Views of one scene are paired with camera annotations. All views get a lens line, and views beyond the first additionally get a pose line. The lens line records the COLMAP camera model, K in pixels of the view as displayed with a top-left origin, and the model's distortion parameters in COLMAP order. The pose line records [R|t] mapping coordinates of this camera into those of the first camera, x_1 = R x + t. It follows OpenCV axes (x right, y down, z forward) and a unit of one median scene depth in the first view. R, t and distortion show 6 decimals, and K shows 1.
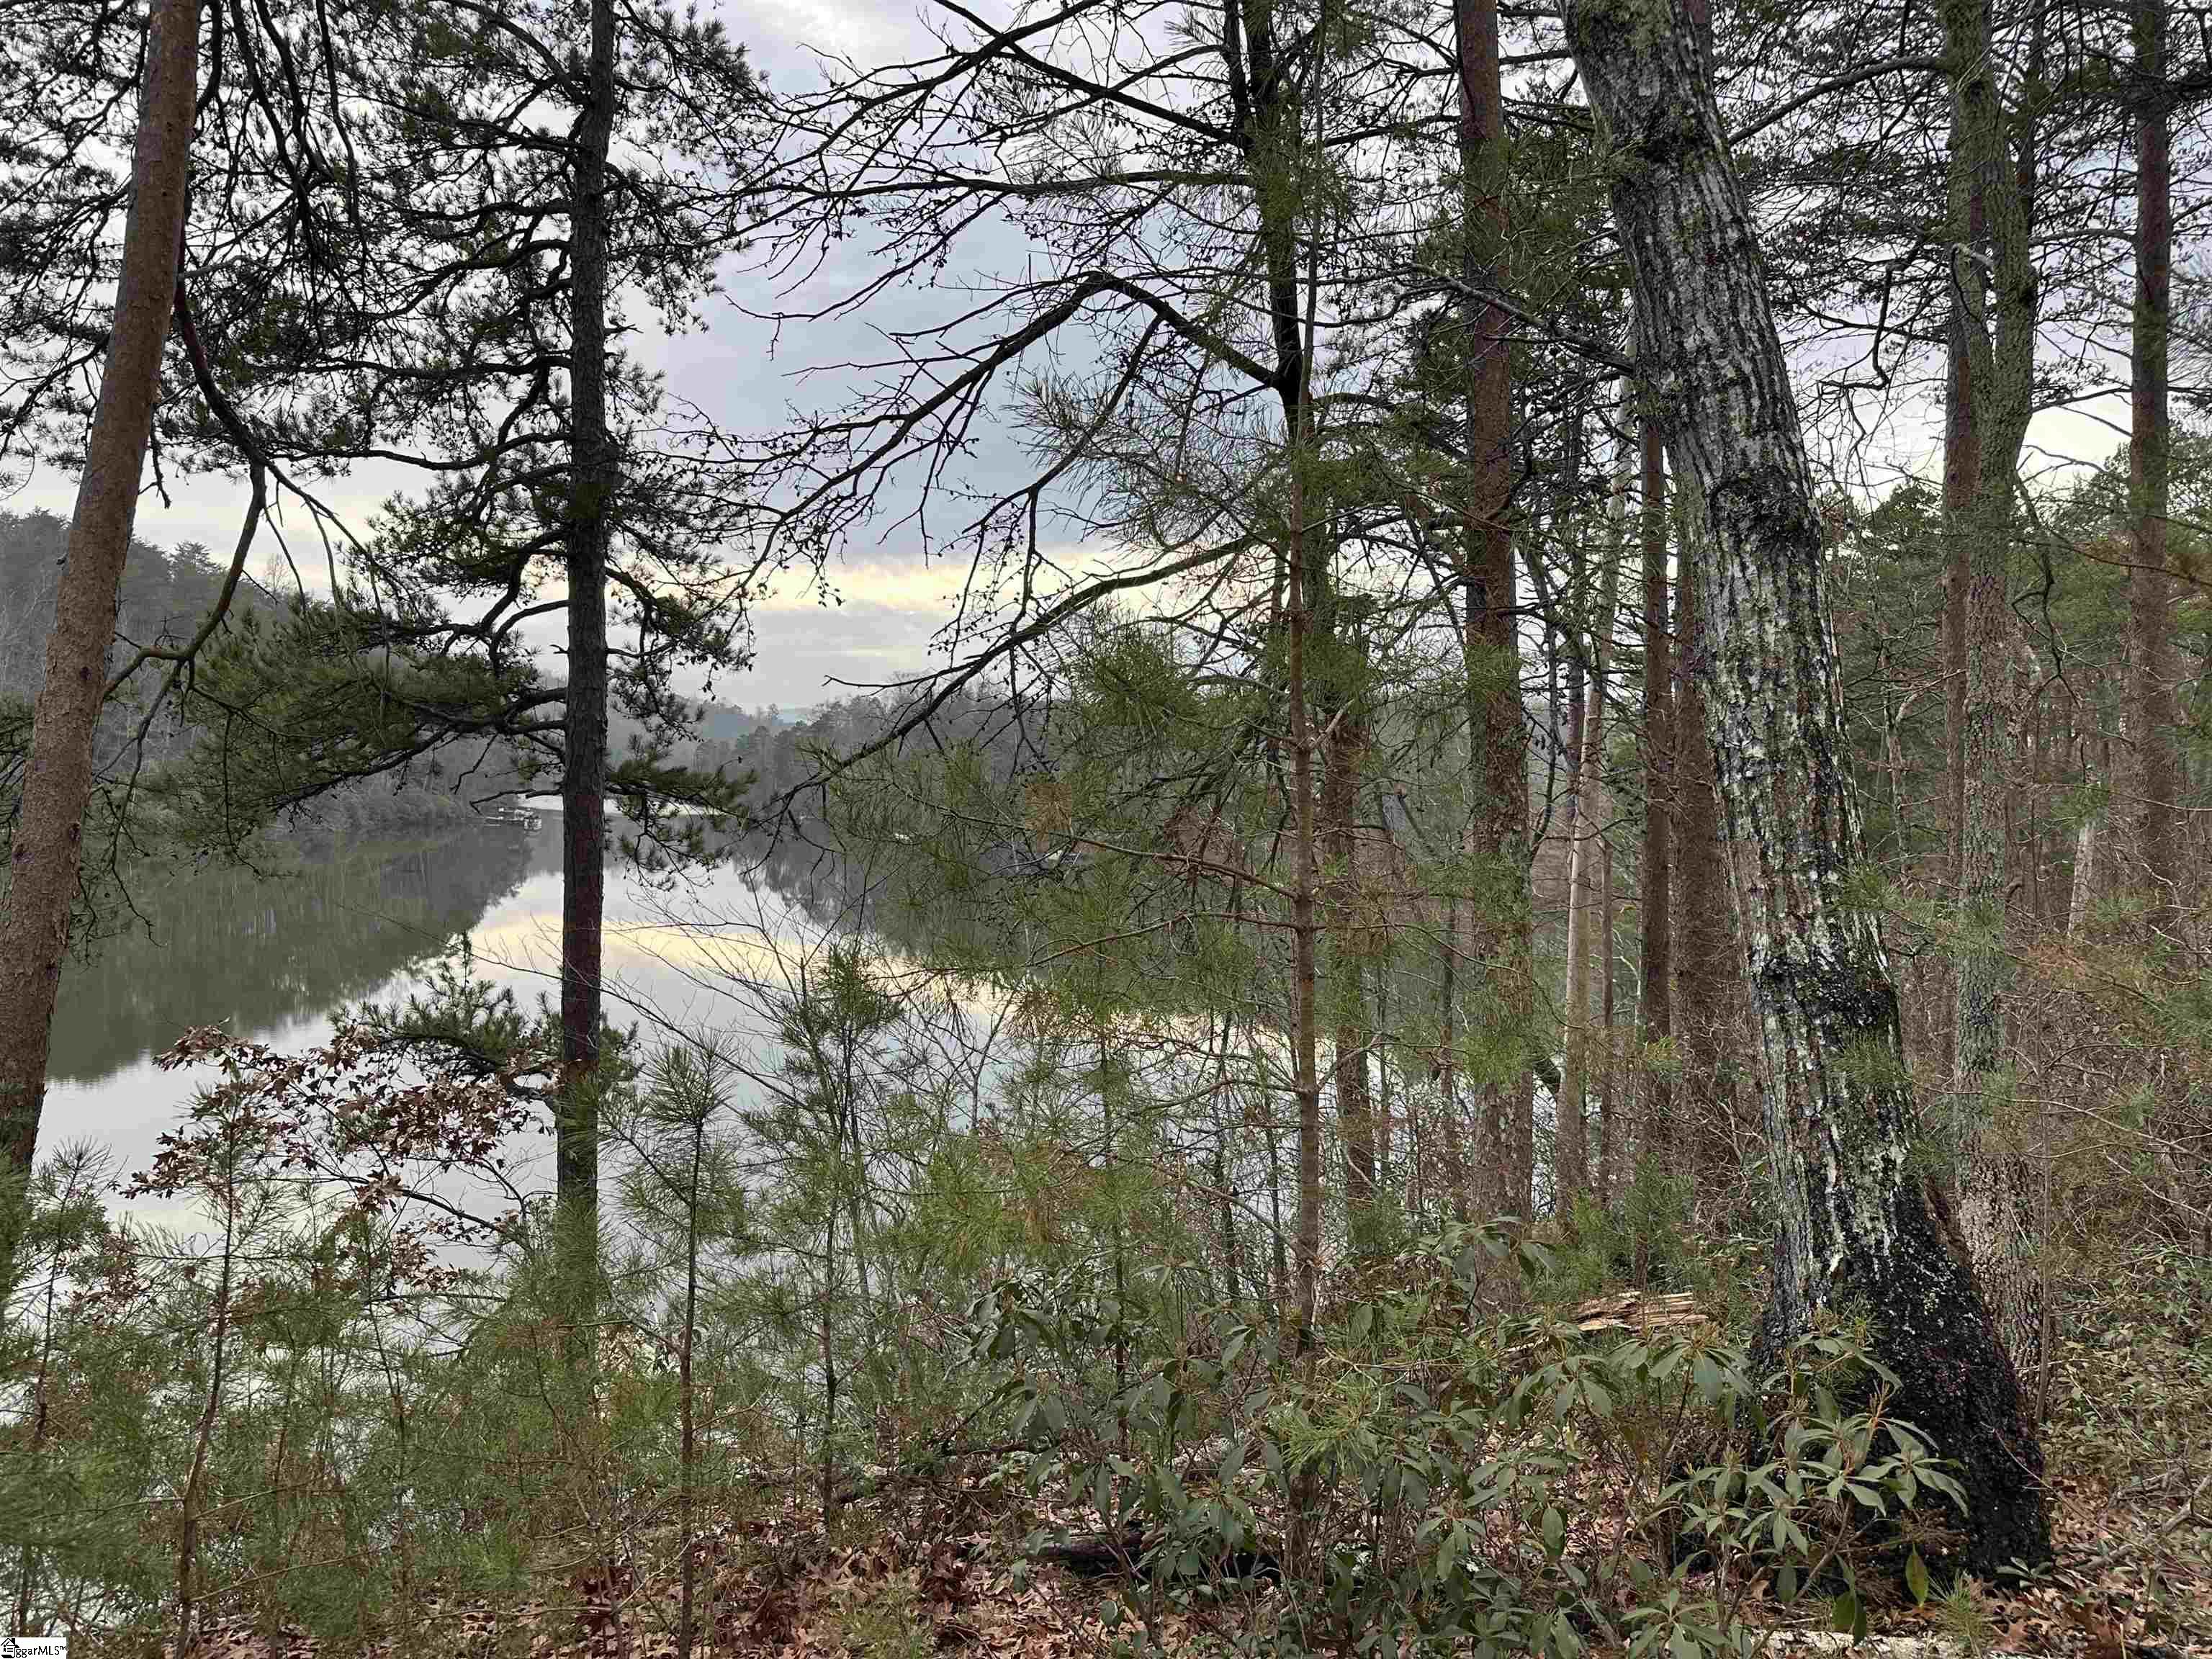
lens RADIAL K [[1624.4, 0, 1111.3], [0, 1624.4, 841.9], [0, 0, 1]] dist [-0.014111, -0.010610]
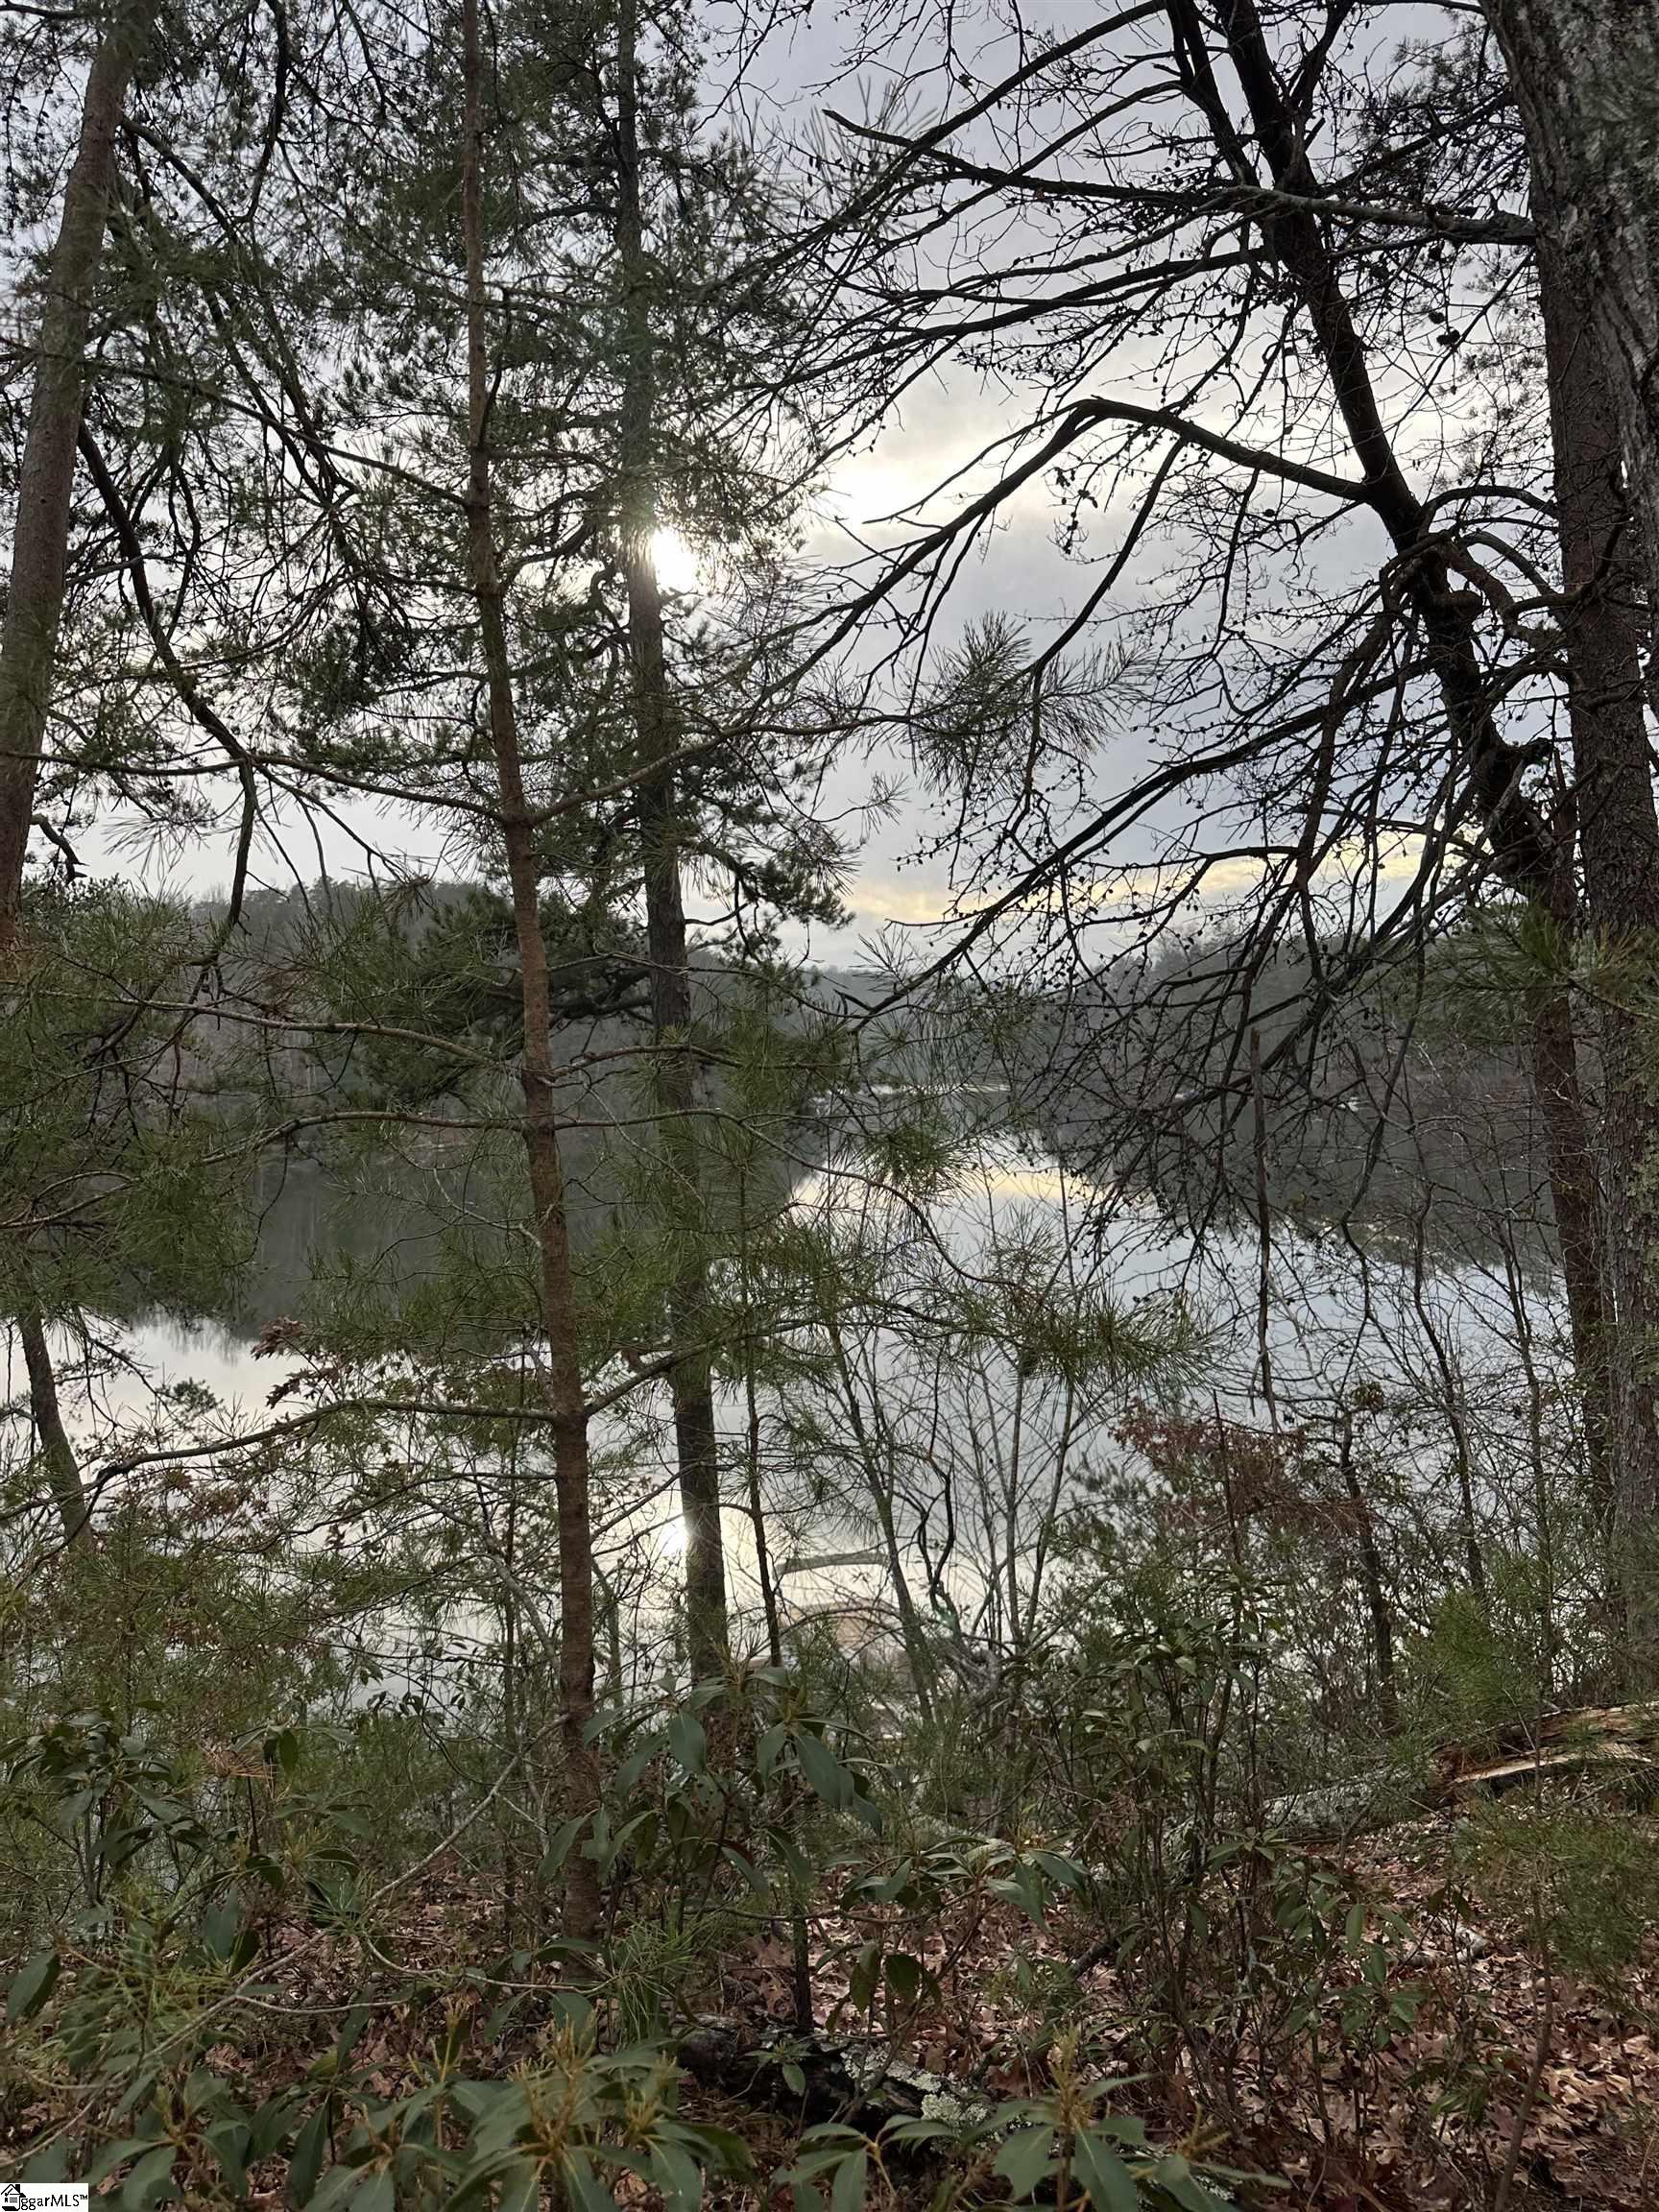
lens RADIAL K [[1589.3, 0, 829.5], [0, 1589.3, 1106.0], [0, 0, 1]] dist [-0.033660, 0.001647]
pose [[0.919462, -0.073783, -0.386194, 0.294632], [0.071718, 0.997229, -0.019773, 0.042628], [0.386583, -0.009517, 0.922206, 0.345763]]
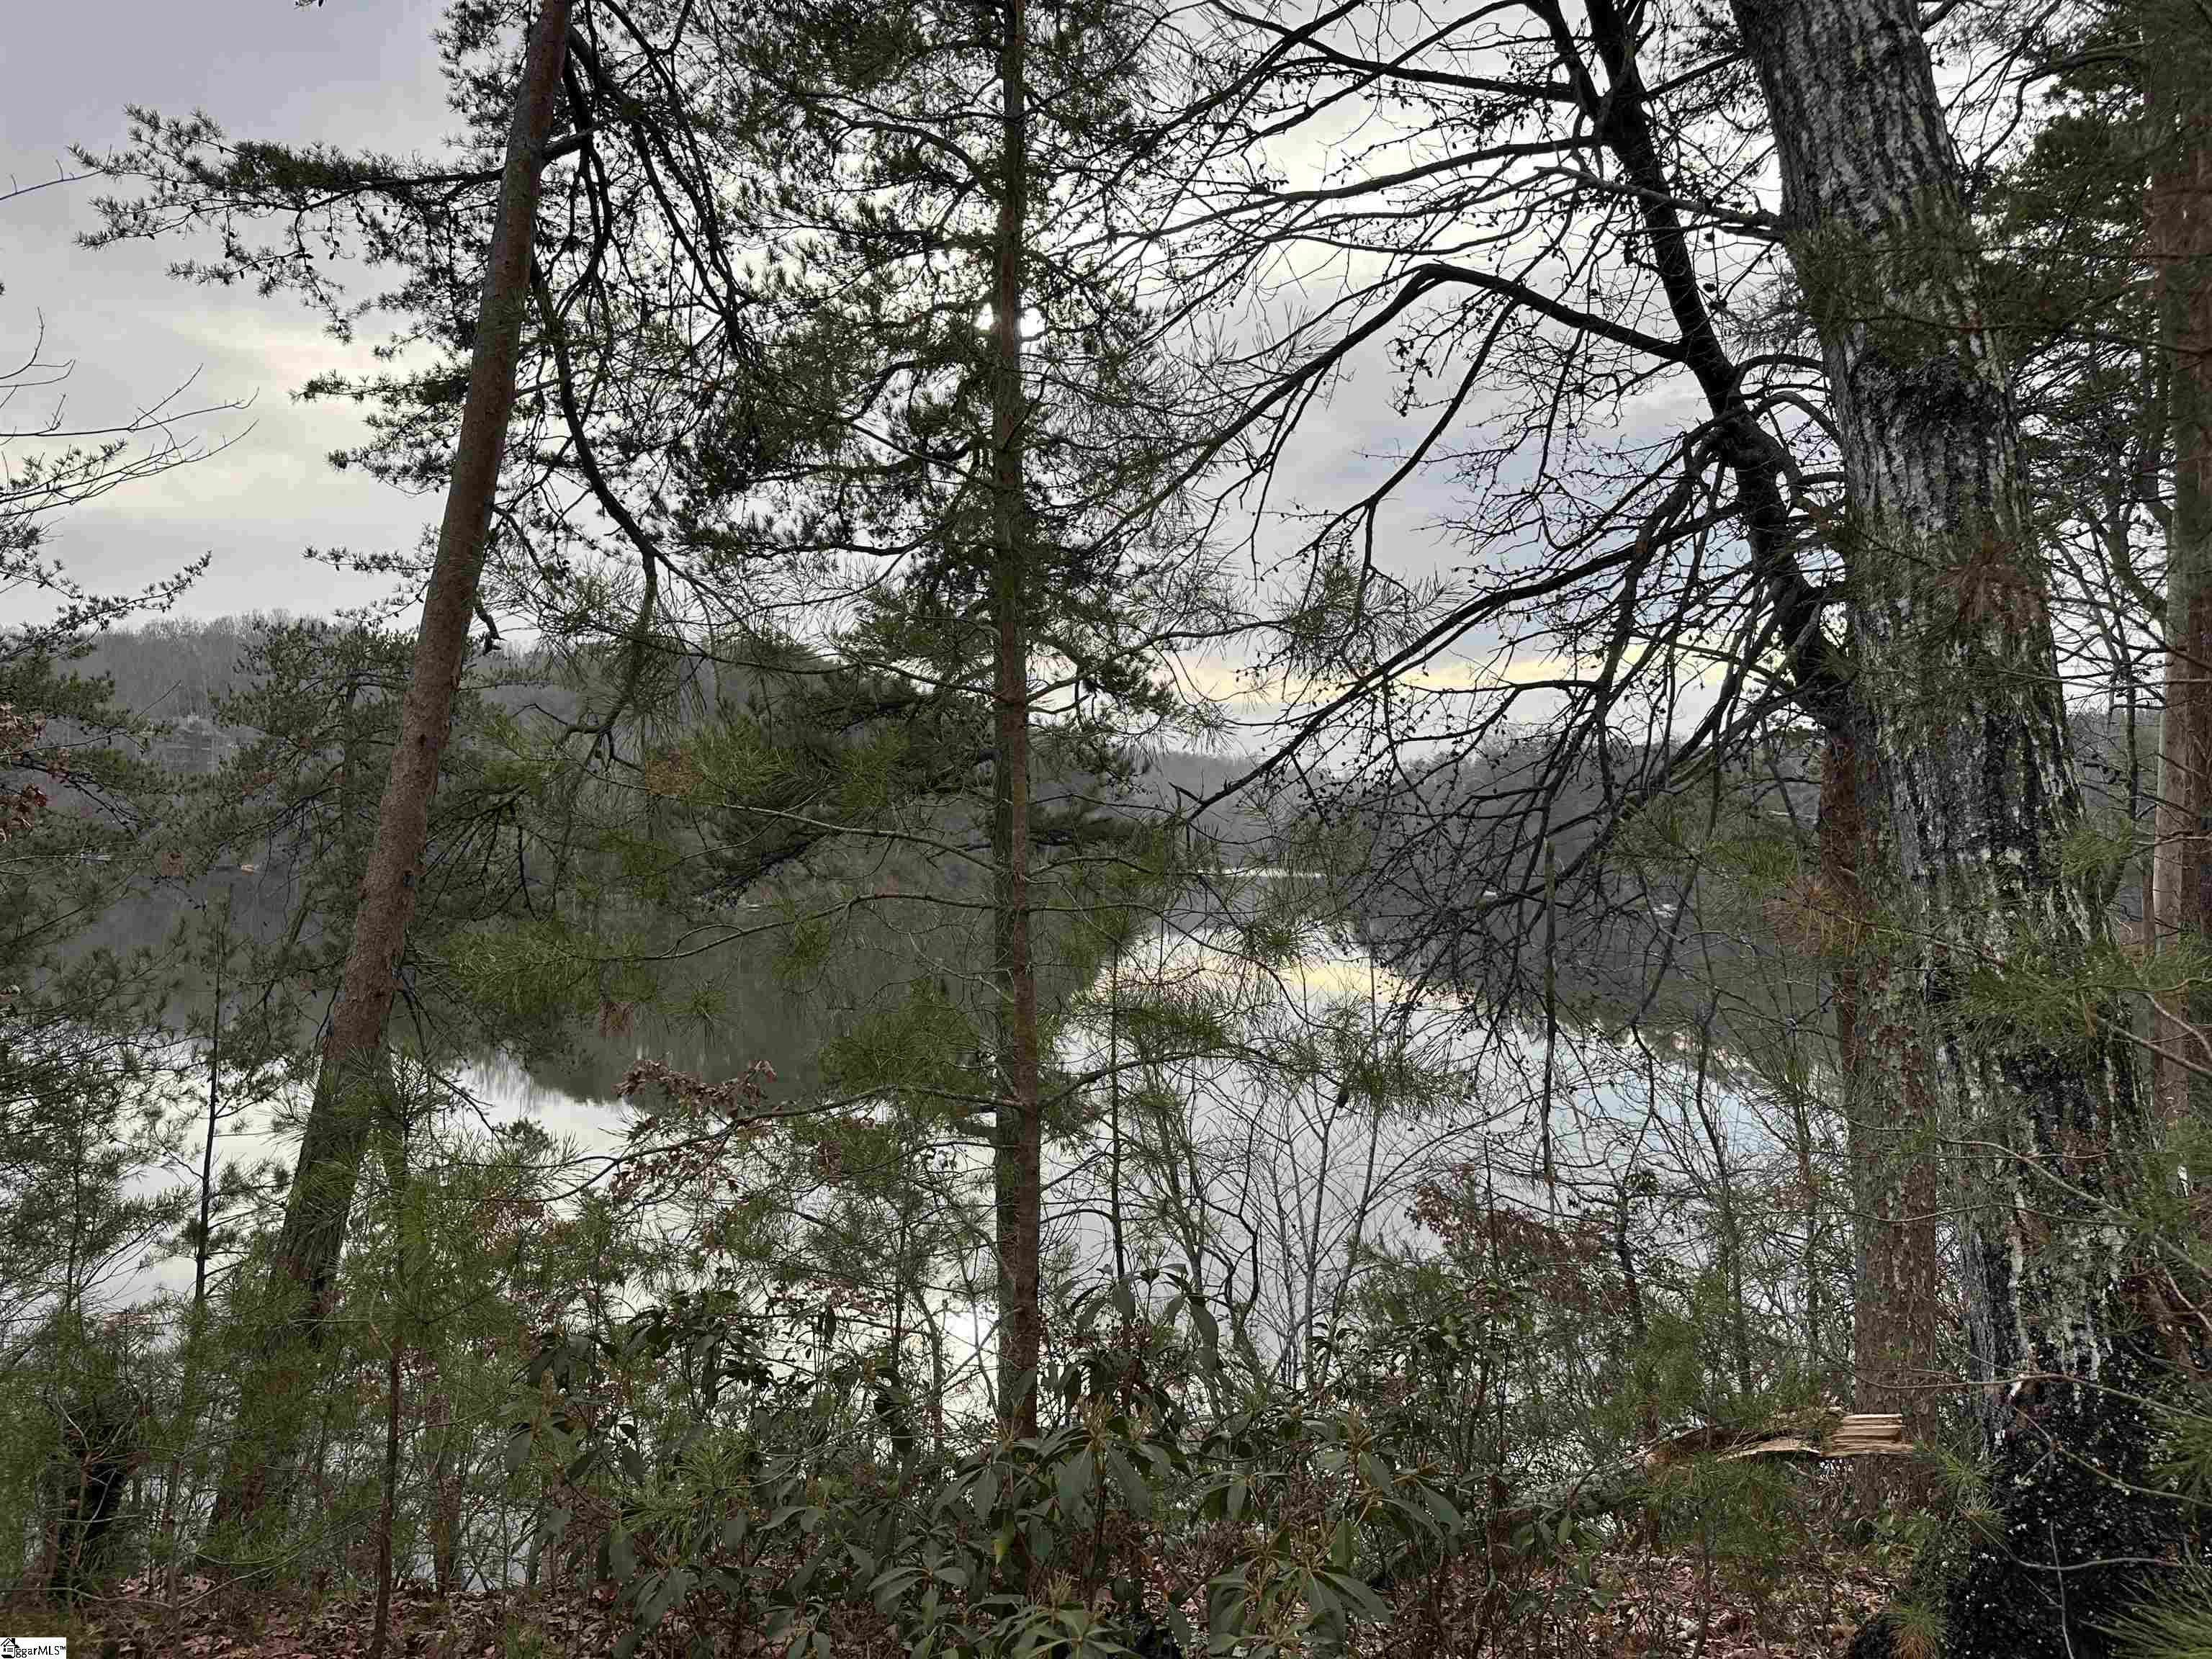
lens RADIAL K [[1624.4, 0, 1111.3], [0, 1624.4, 841.9], [0, 0, 1]] dist [-0.014111, -0.010610]
pose [[0.915913, -0.037025, -0.399665, 0.344122], [0.020045, 0.998713, -0.046584, 0.039331], [0.400876, 0.034655, 0.915477, 0.152344]]
